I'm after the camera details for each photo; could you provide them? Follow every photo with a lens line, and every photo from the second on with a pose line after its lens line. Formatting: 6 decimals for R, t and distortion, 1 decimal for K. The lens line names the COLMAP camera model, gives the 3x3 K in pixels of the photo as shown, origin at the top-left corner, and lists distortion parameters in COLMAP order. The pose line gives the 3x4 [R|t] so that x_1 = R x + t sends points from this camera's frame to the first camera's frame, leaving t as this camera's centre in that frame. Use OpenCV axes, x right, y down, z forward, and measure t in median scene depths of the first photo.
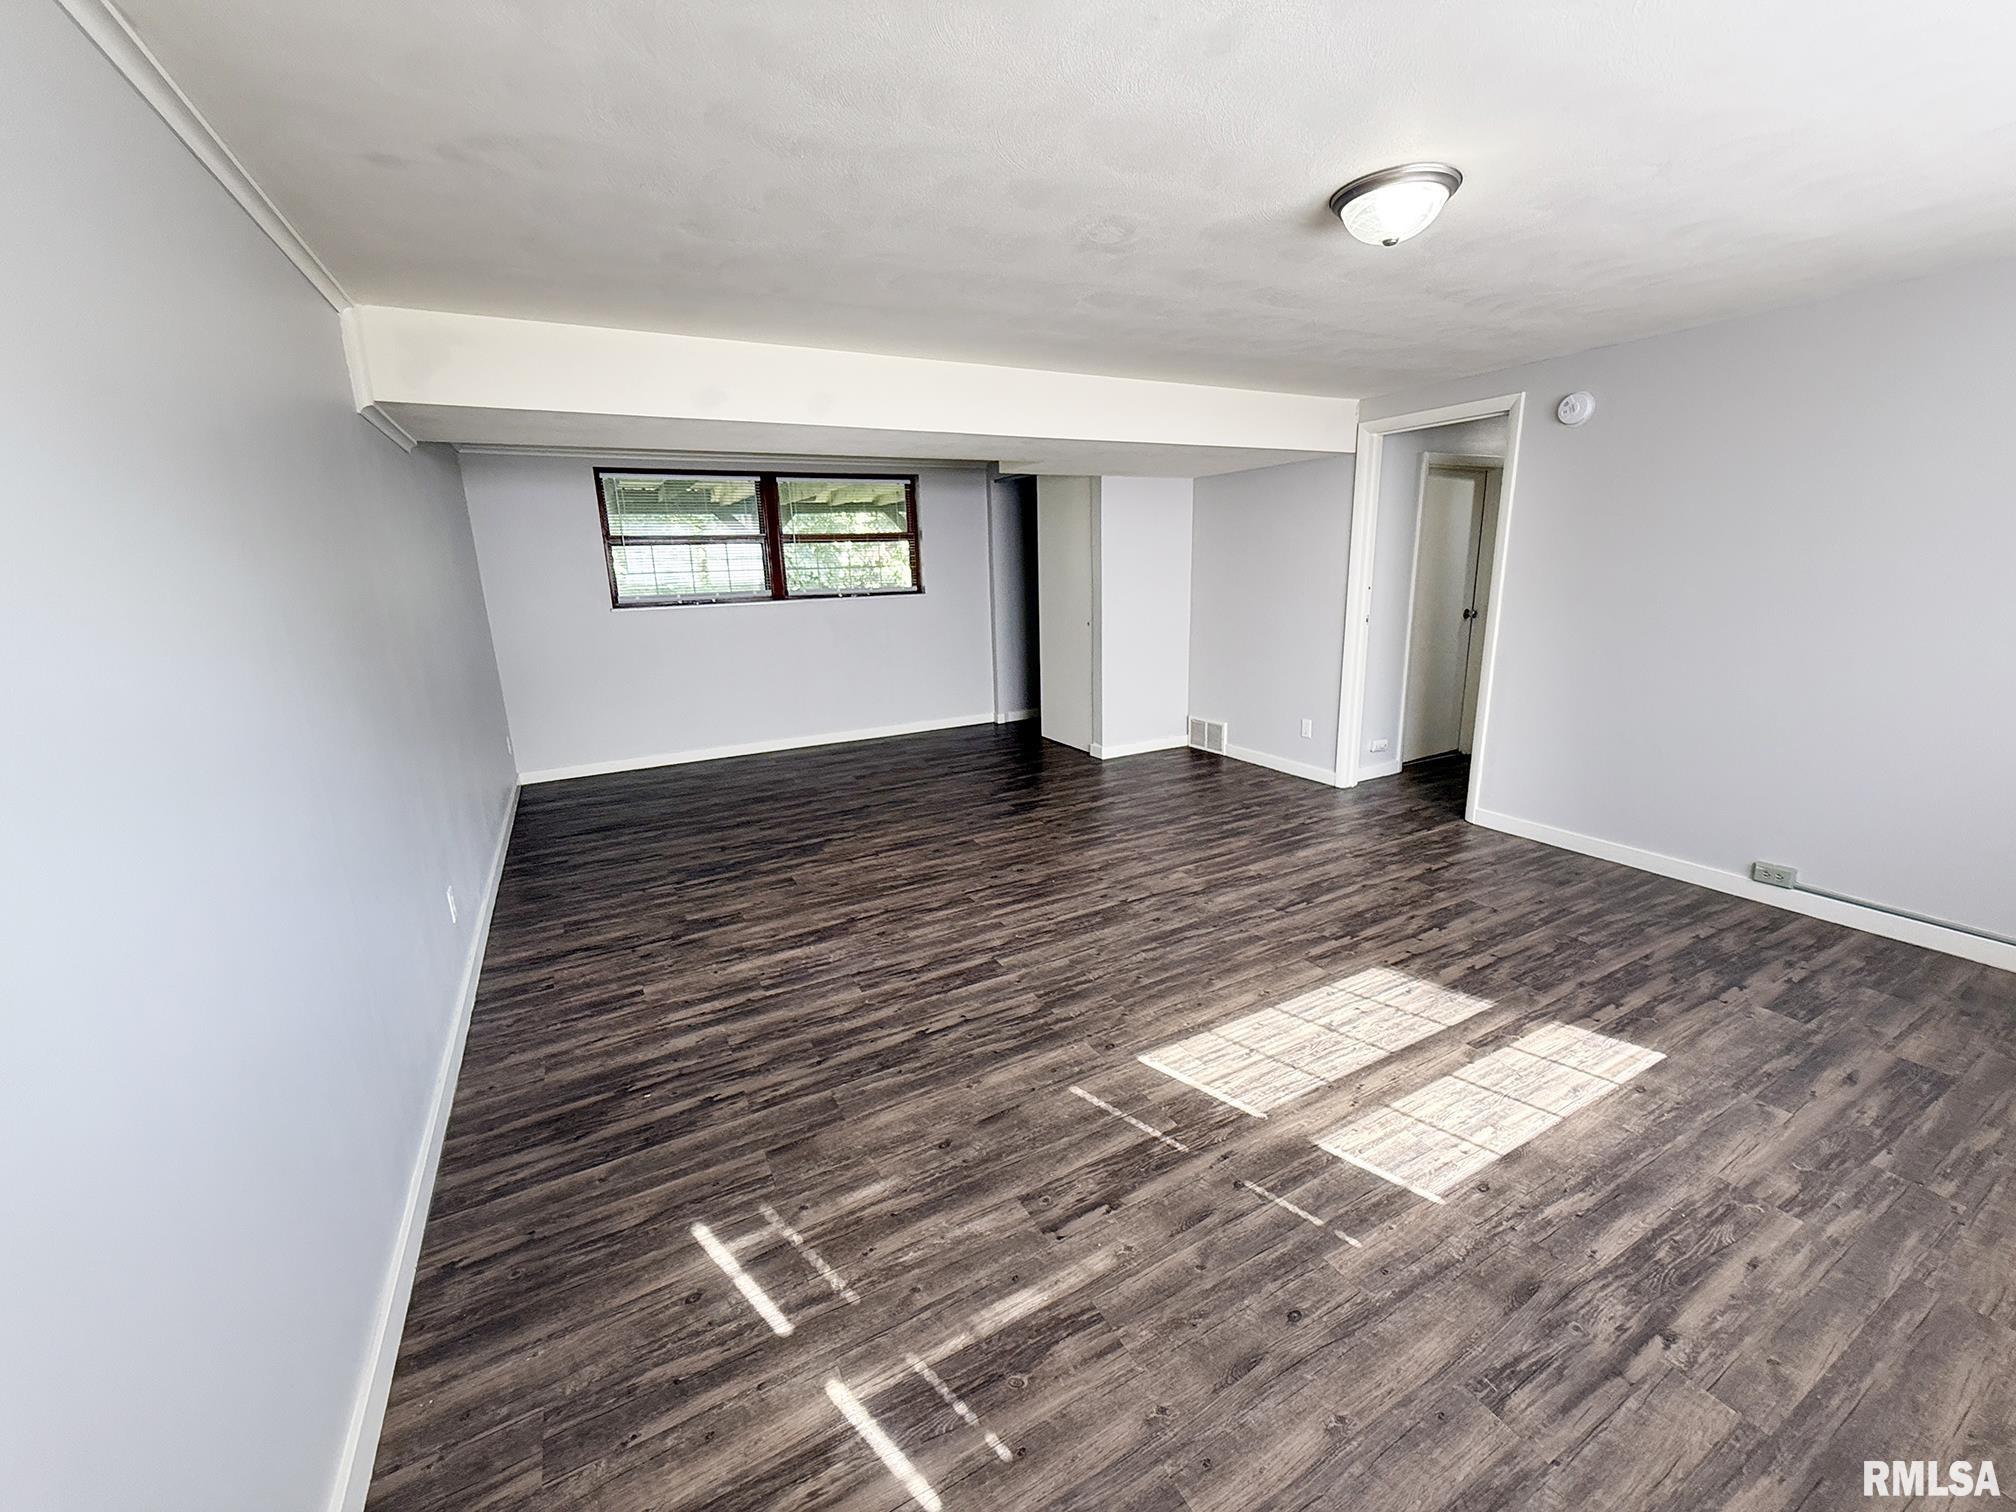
lens RADIAL K [[806.1, 0, 1011.1], [0, 806.1, 756.2], [0, 0, 1]] dist [-0.001670, 0.001188]
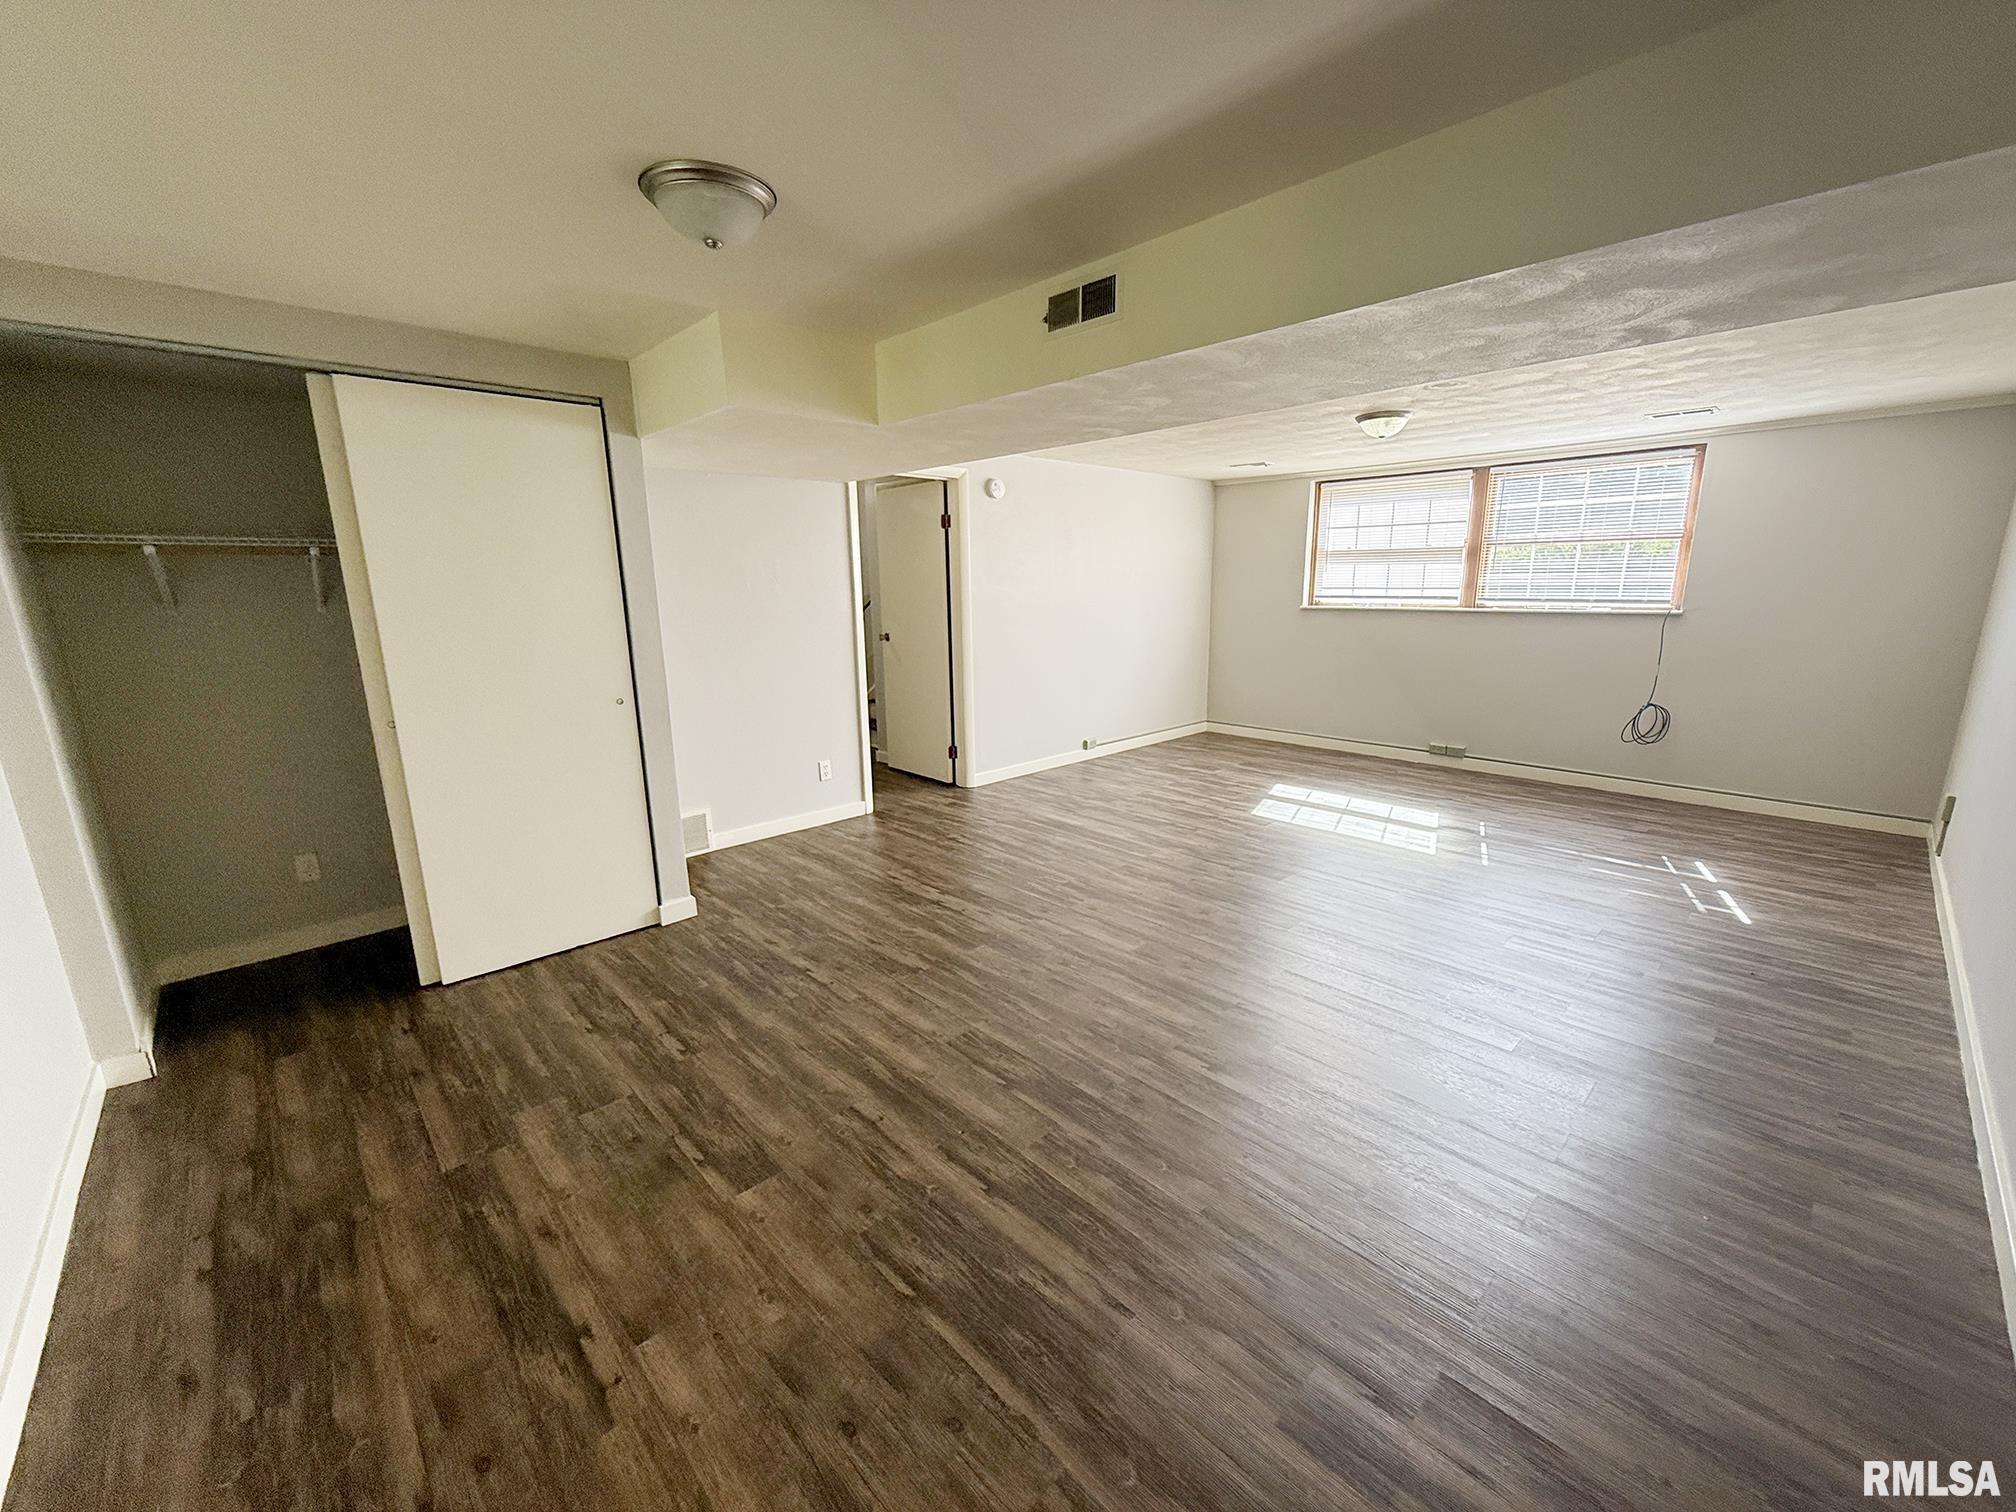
lens RADIAL K [[806.1, 0, 1010.5], [0, 806.1, 759.2], [0, 0, 1]] dist [-0.001670, 0.001188]
pose [[-0.265188, -0.177601, 0.947699, -0.836136], [0.246305, 0.937801, 0.244668, -0.326567], [-0.932207, 0.298306, -0.204950, 1.461914]]
